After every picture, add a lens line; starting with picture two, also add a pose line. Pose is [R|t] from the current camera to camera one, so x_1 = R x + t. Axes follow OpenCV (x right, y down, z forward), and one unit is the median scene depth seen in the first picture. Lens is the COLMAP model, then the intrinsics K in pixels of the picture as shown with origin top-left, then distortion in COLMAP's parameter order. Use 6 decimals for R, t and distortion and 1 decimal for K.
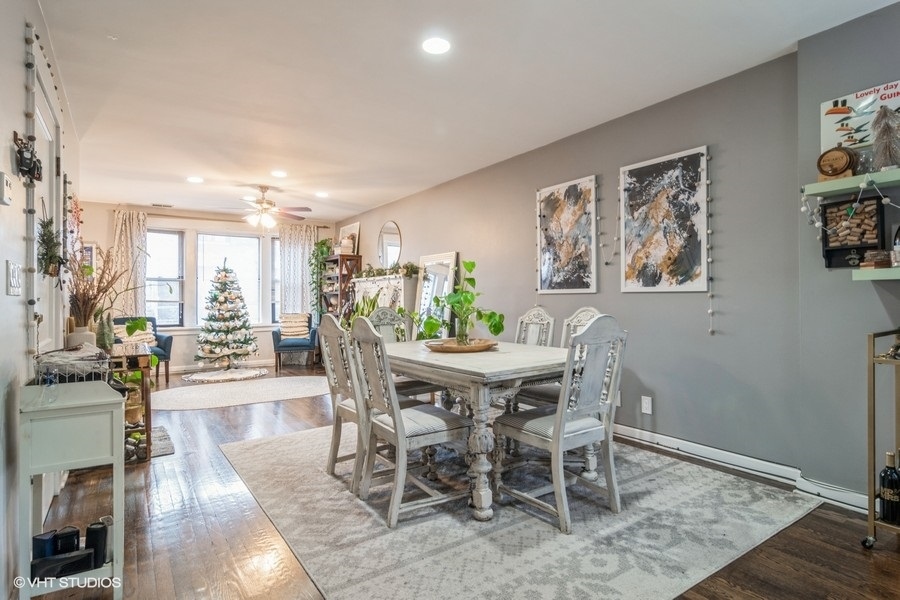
lens RADIAL K [[476.3, 0, 445.8], [0, 476.3, 299.4], [0, 0, 1]] dist [-0.005811, 0.003090]
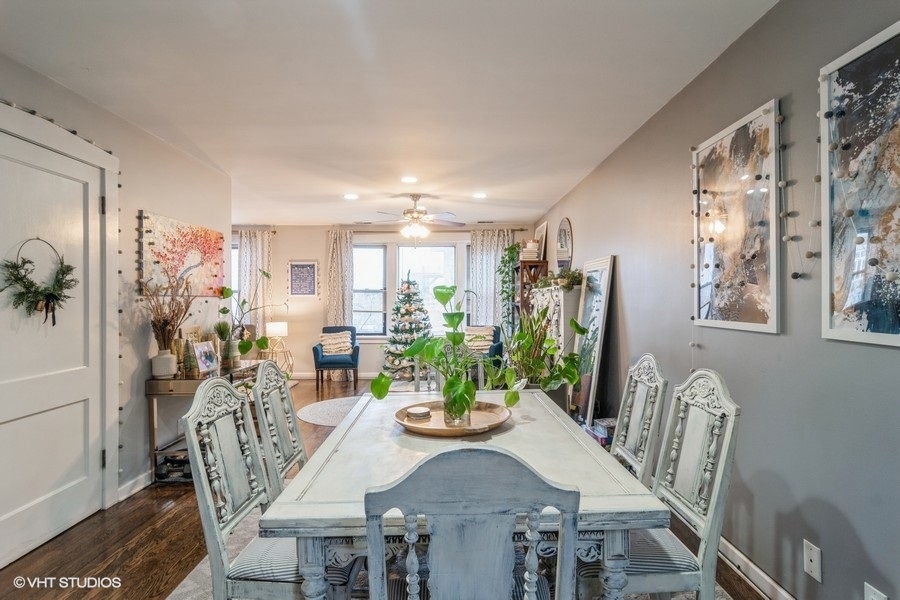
lens RADIAL K [[476.3, 0, 450.9], [0, 476.3, 301.8], [0, 0, 1]] dist [-0.005811, 0.003090]
pose [[0.826158, 0.006737, -0.563399, 0.179459], [-0.002115, 0.999959, 0.008857, -0.029280], [0.563435, -0.006126, 0.826138, 0.225239]]
